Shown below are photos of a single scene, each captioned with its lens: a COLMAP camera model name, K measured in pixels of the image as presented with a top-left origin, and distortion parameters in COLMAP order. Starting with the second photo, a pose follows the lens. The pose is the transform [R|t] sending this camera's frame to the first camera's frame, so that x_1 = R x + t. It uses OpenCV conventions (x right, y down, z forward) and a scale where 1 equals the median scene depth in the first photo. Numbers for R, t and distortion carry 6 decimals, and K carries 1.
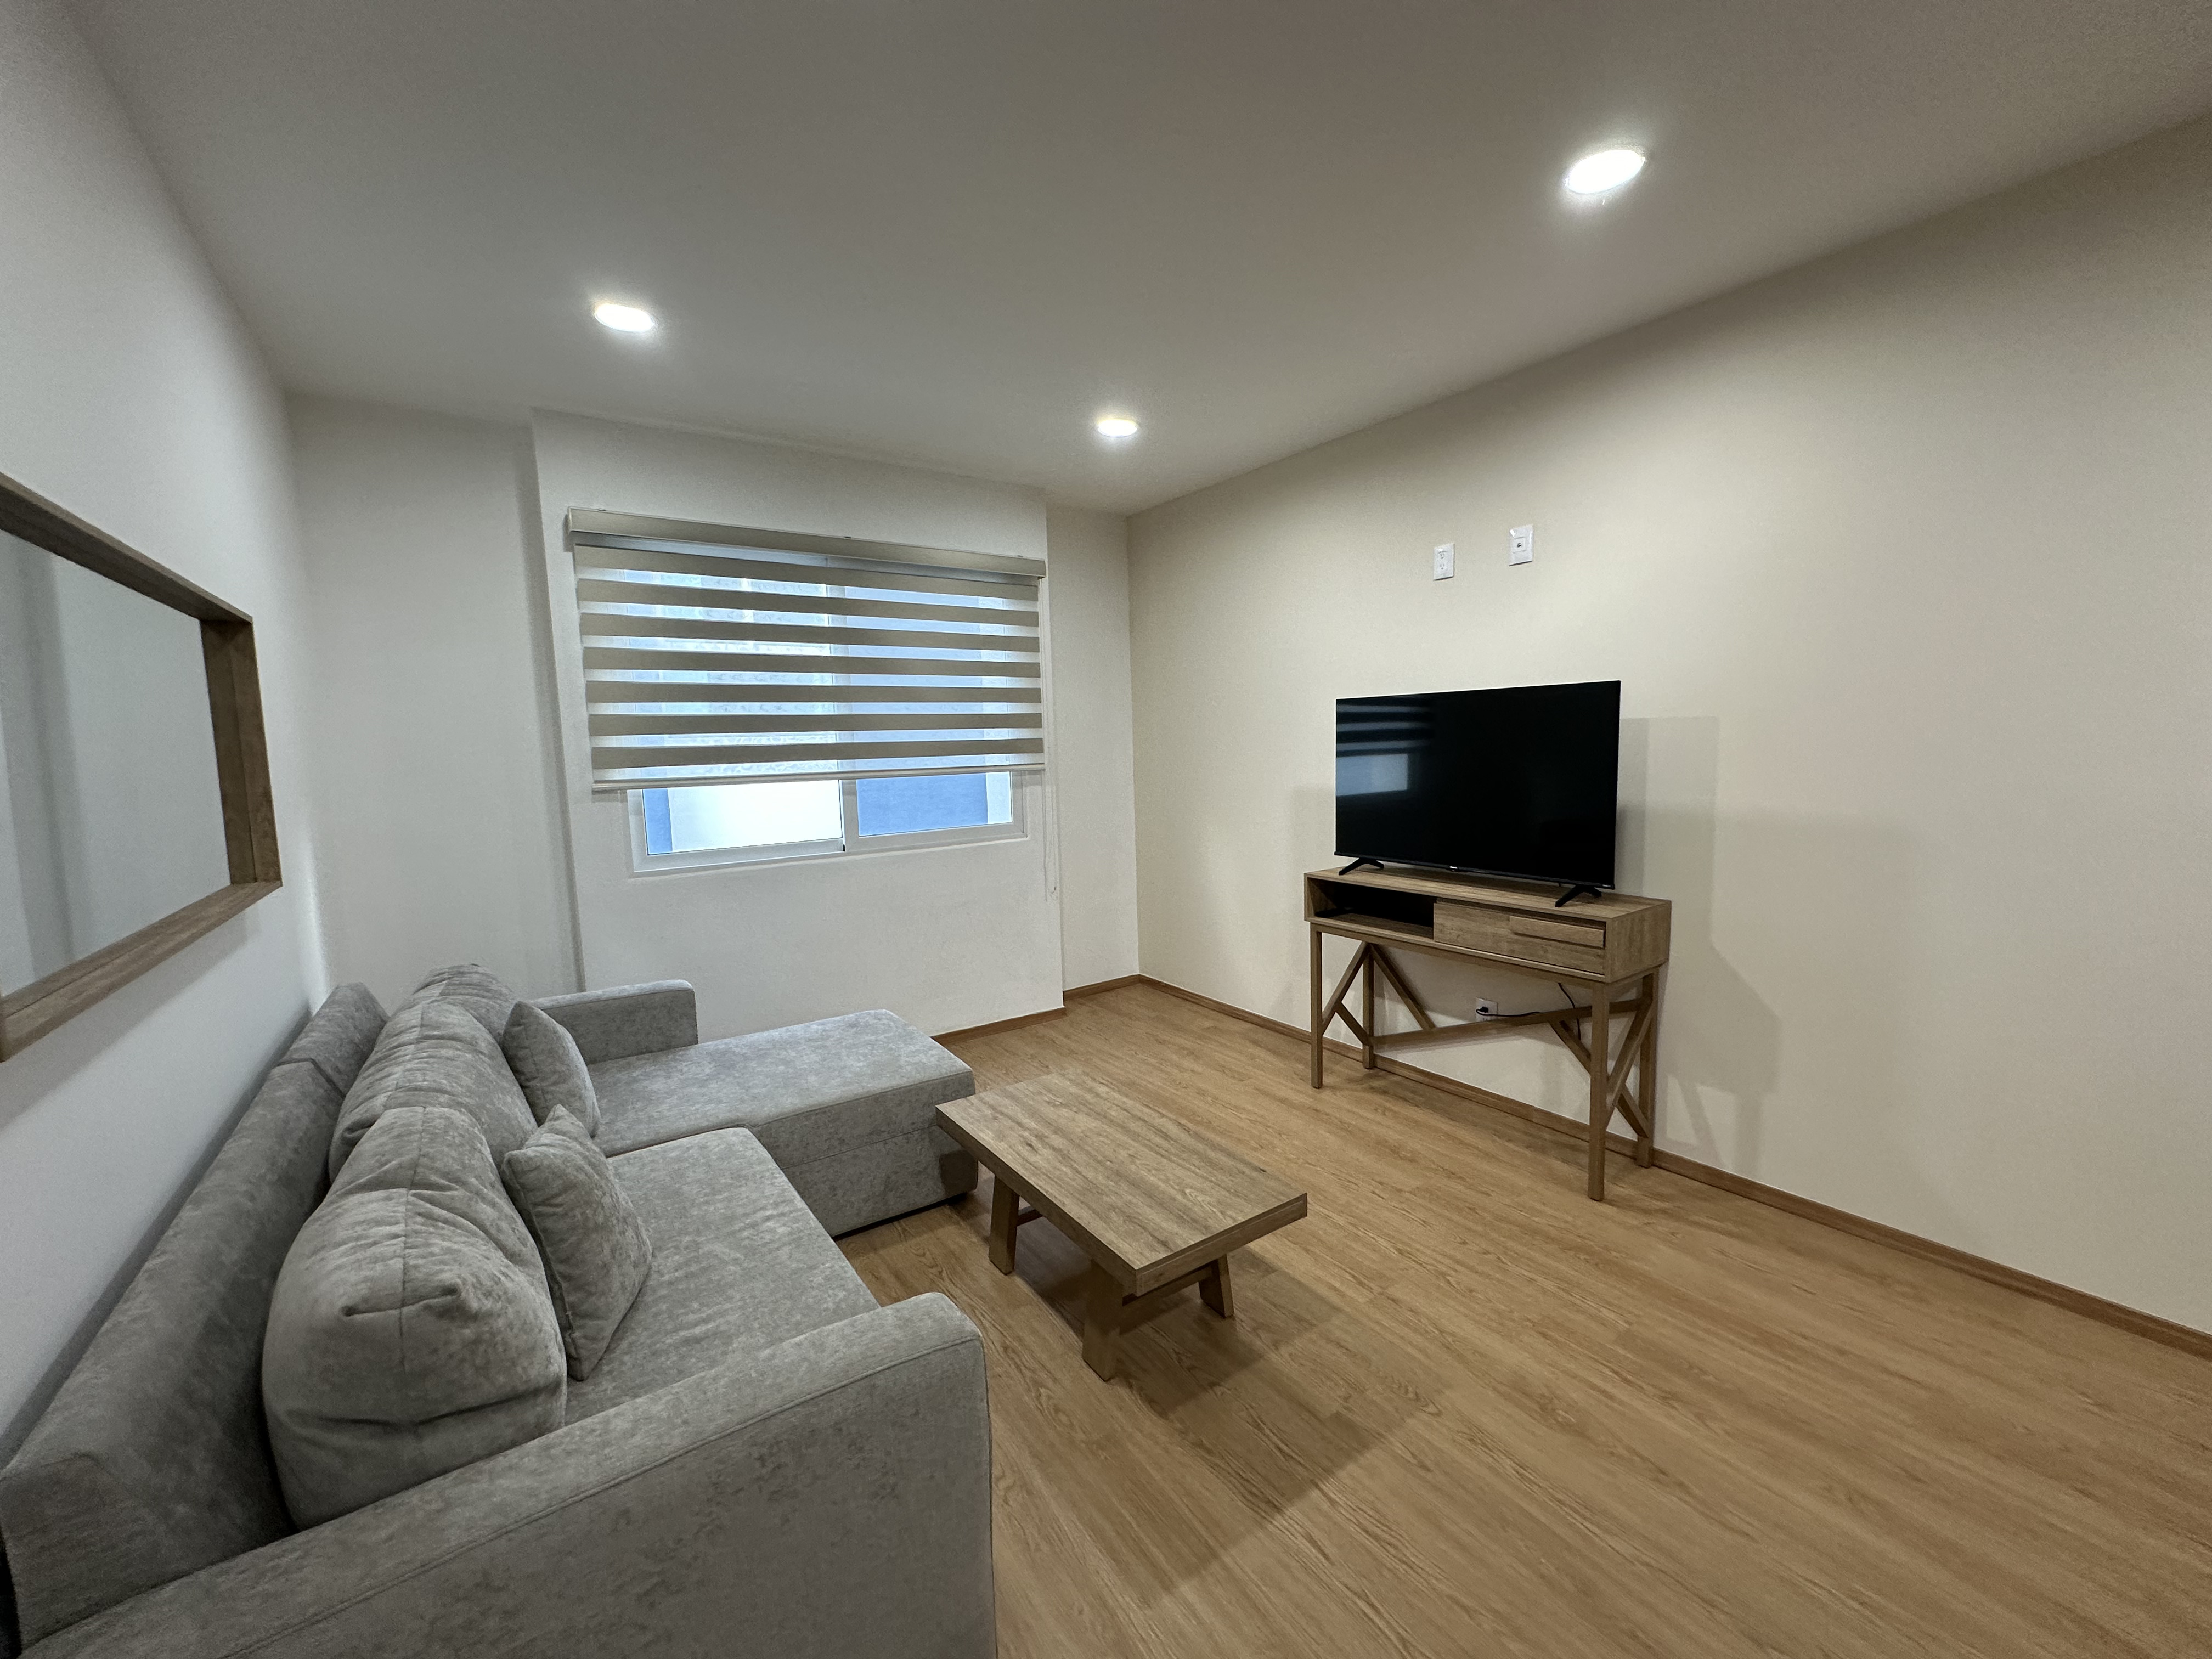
lens RADIAL K [[886.7, 0, 1104.2], [0, 886.7, 829.2], [0, 0, 1]] dist [-0.001980, 0.000711]
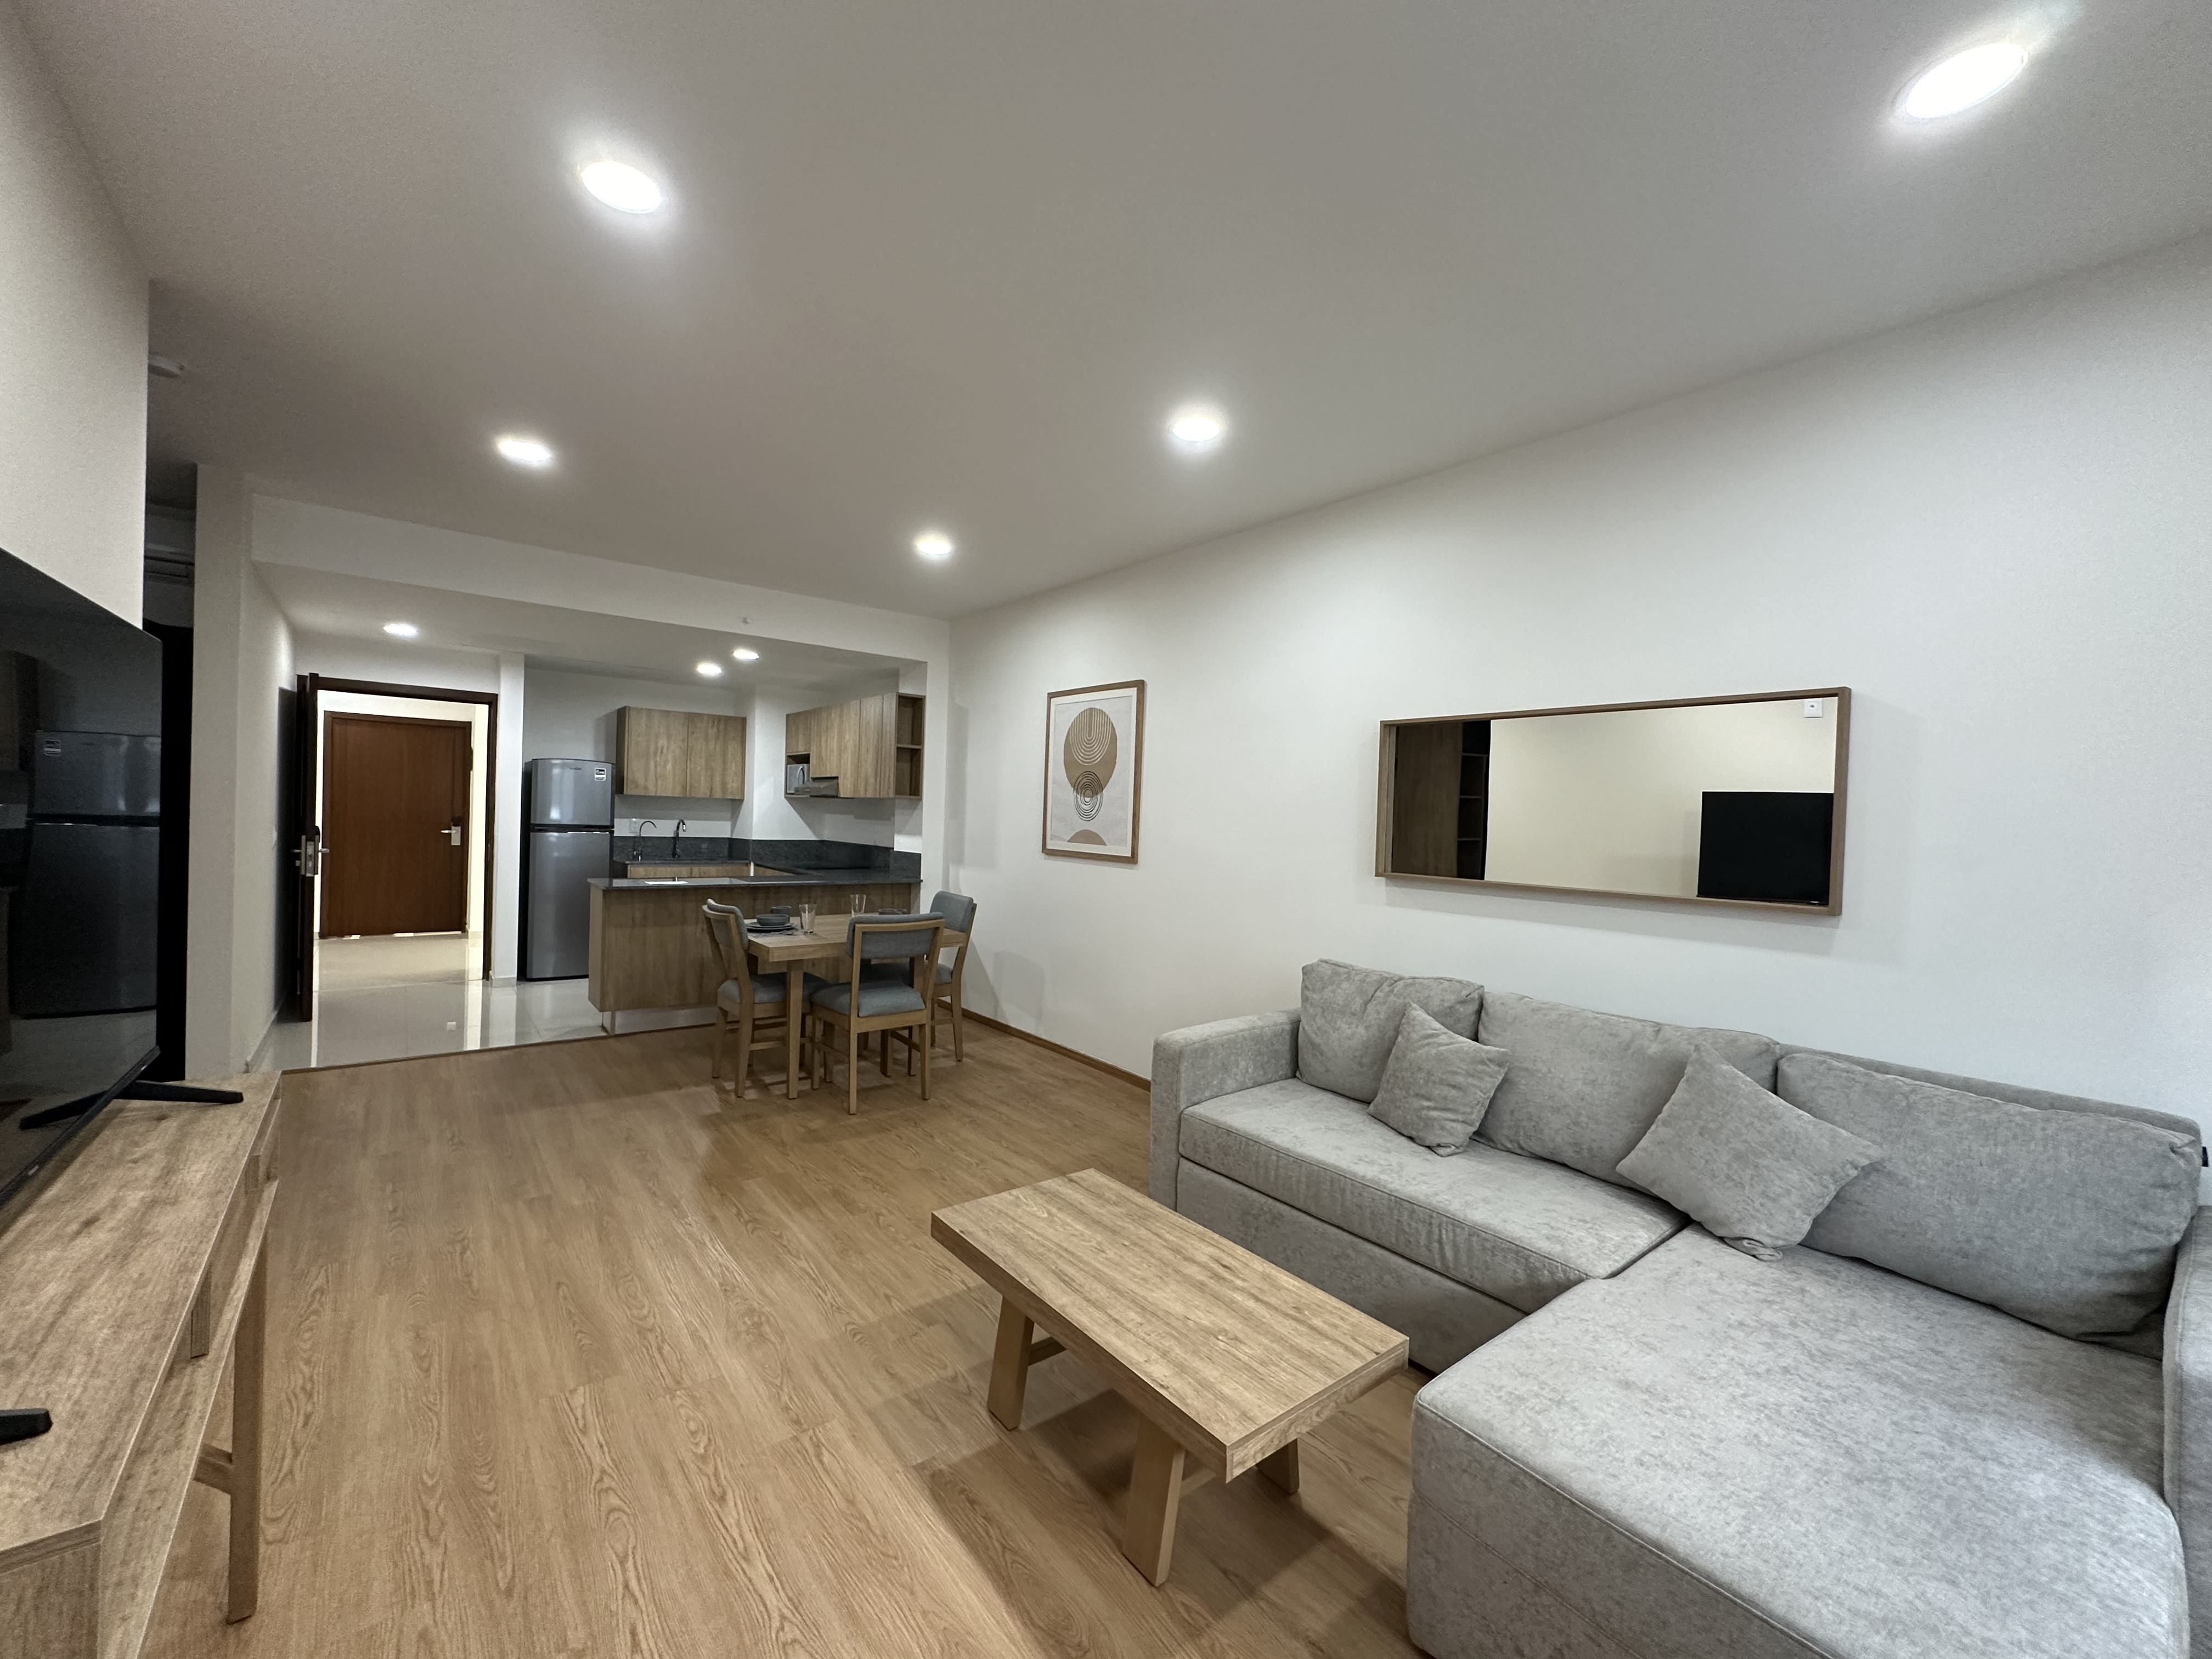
lens RADIAL K [[886.7, 0, 1104.2], [0, 886.7, 829.2], [0, 0, 1]] dist [-0.001980, 0.000711]
pose [[-0.997731, -0.007244, -0.066928, 0.088668], [-0.014972, 0.993171, 0.115702, -0.146394], [0.065633, 0.116442, -0.991027, 1.789971]]
